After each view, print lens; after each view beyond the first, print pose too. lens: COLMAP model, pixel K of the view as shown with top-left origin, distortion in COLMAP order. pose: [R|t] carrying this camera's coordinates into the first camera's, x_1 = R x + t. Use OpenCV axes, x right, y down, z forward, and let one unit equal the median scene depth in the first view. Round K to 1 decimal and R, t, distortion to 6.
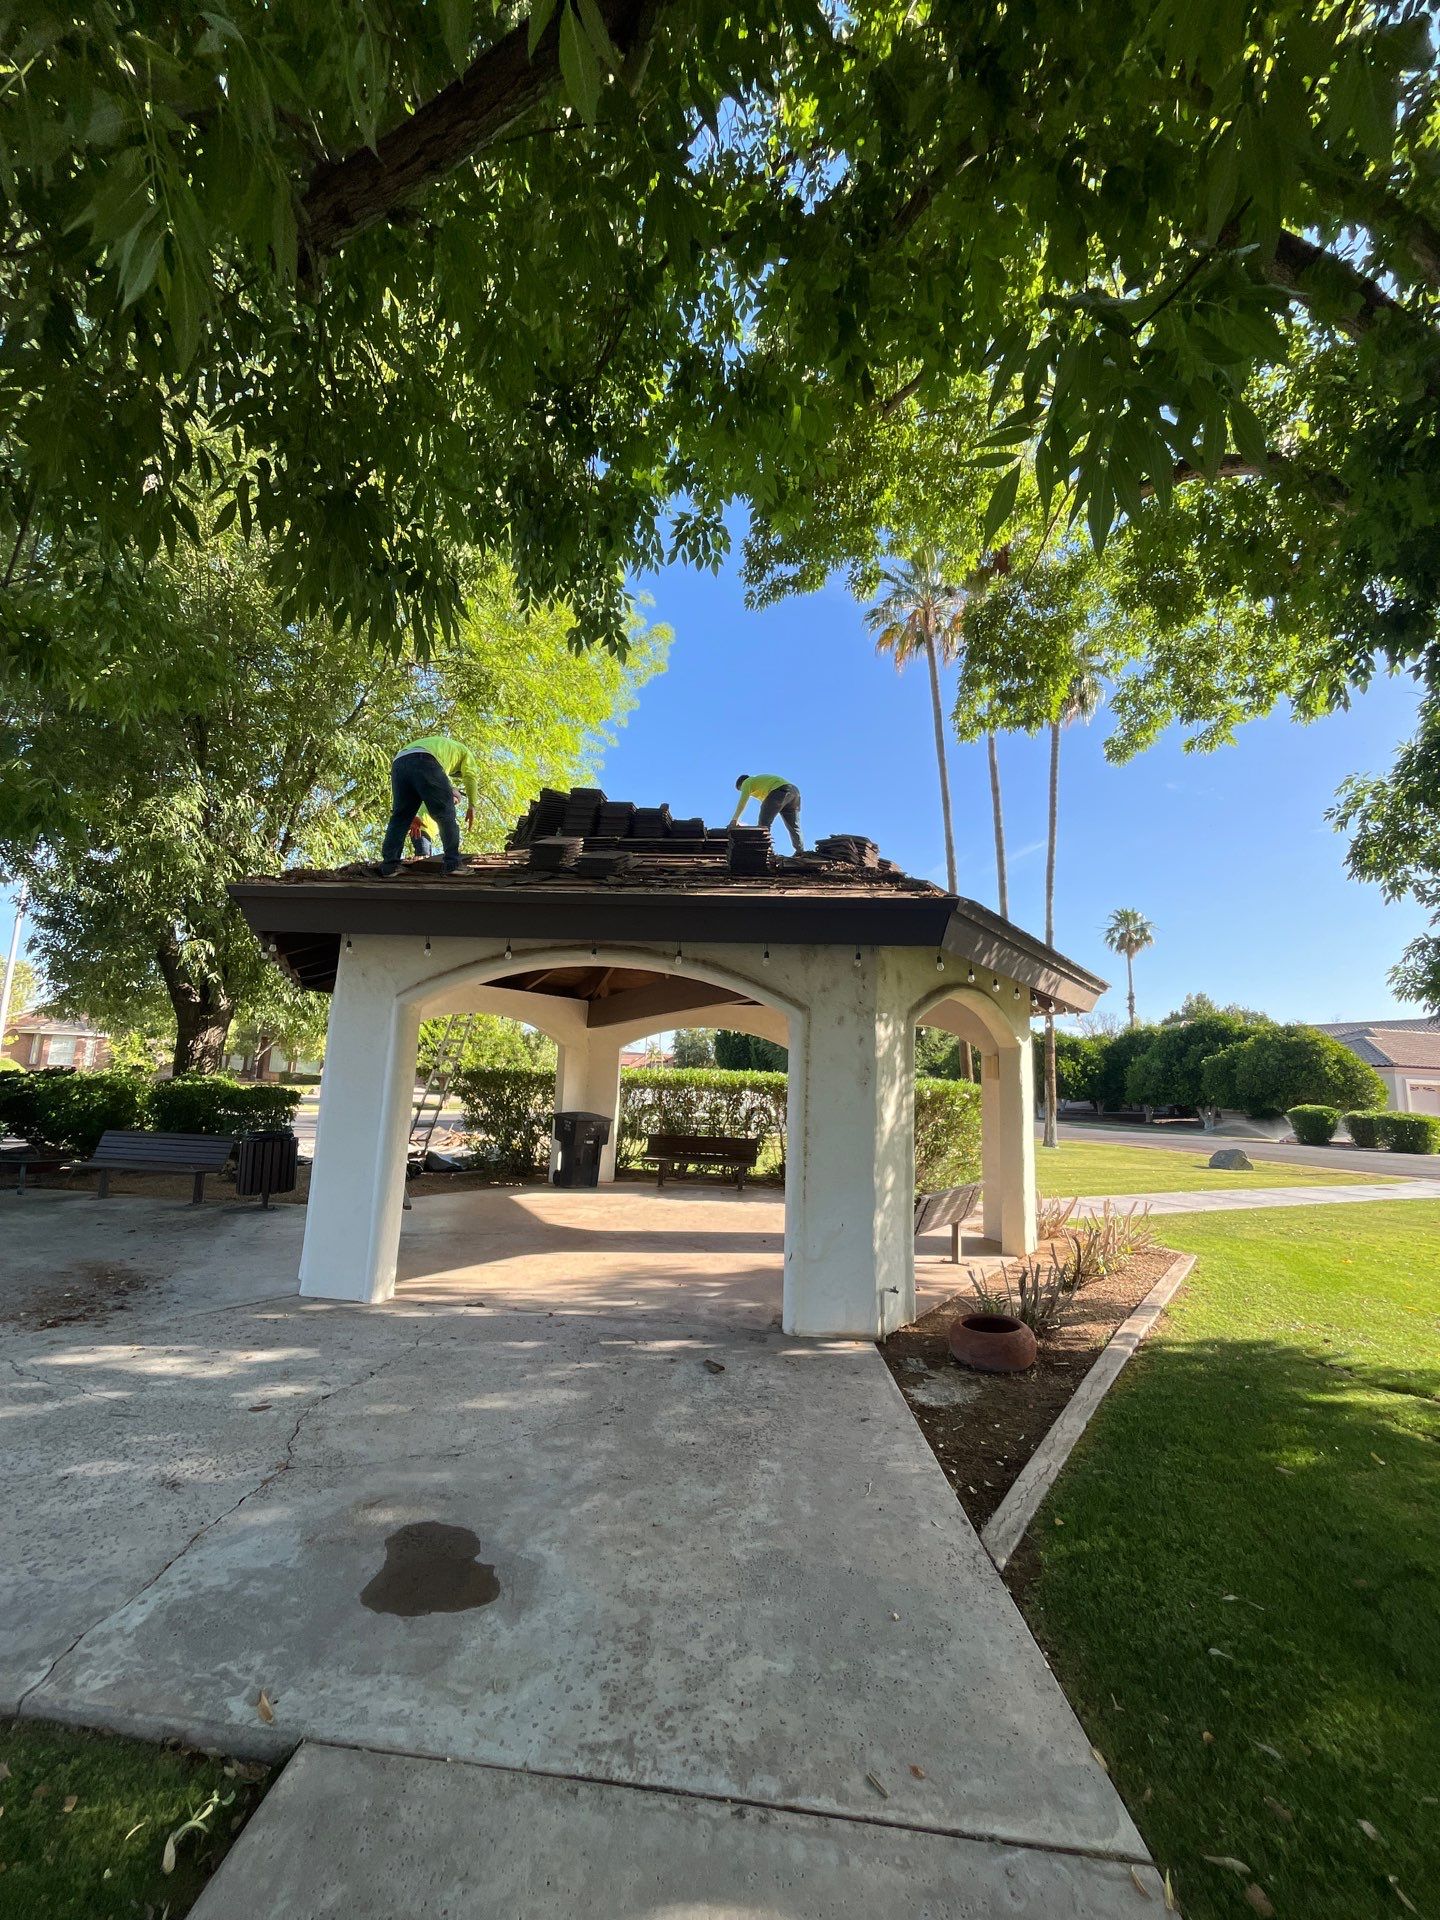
lens RADIAL K [[784.5, 0, 720.0], [0, 784.5, 960.0], [0, 0, 1]] dist [-0.001502, 0.001095]
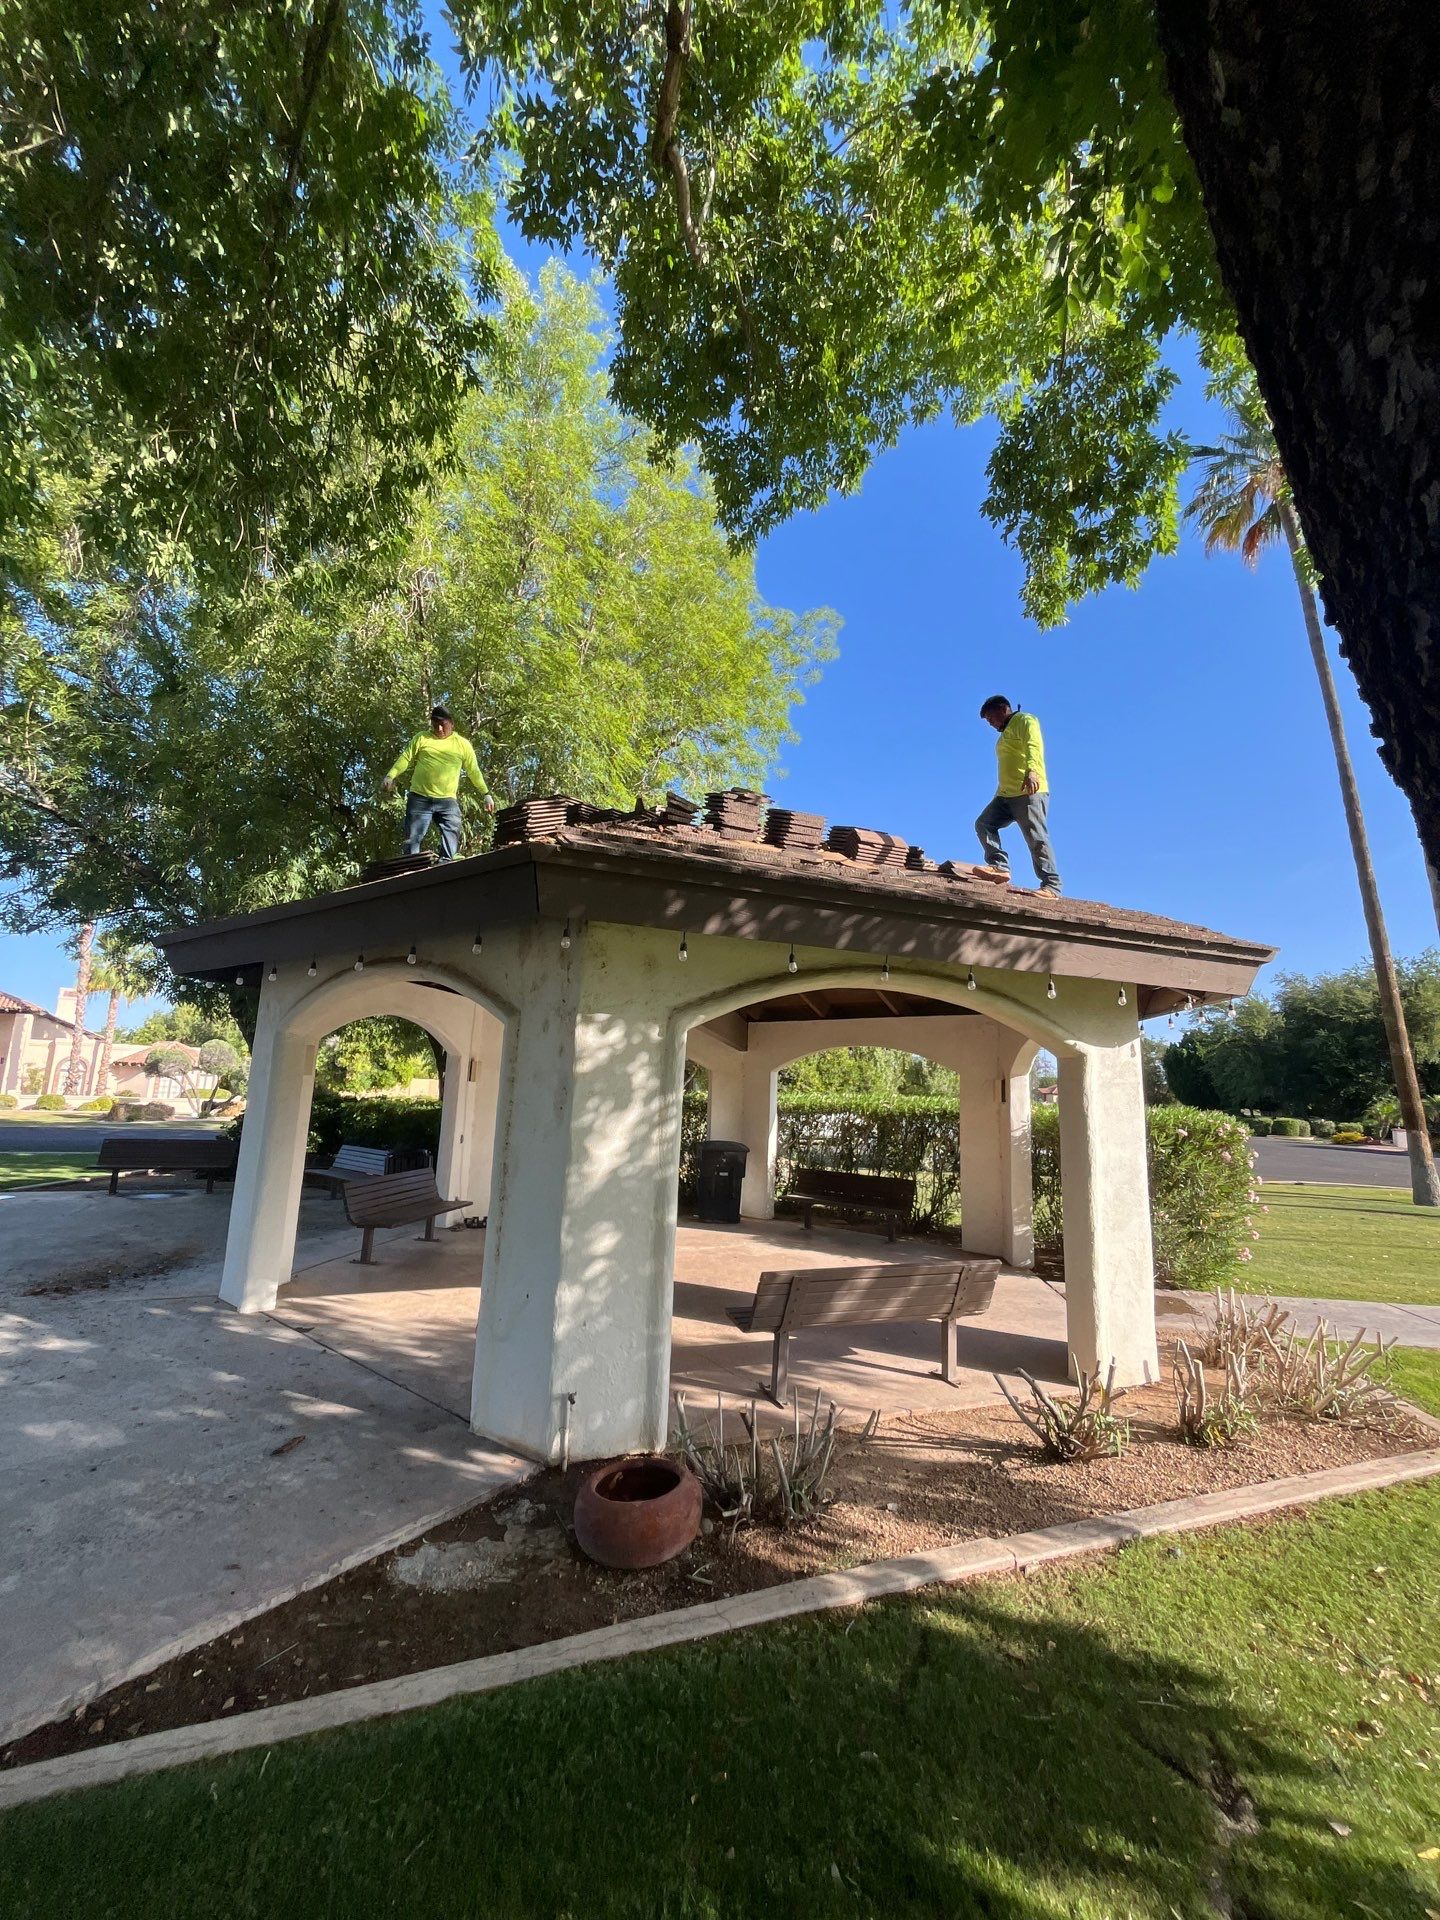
lens RADIAL K [[784.5, 0, 720.0], [0, 784.5, 960.0], [0, 0, 1]] dist [-0.001502, 0.001095]
pose [[0.847037, -0.090923, -0.523700, 0.763684], [0.071621, 0.995799, -0.057047, 0.074370], [0.526687, 0.010813, 0.849990, 0.466960]]
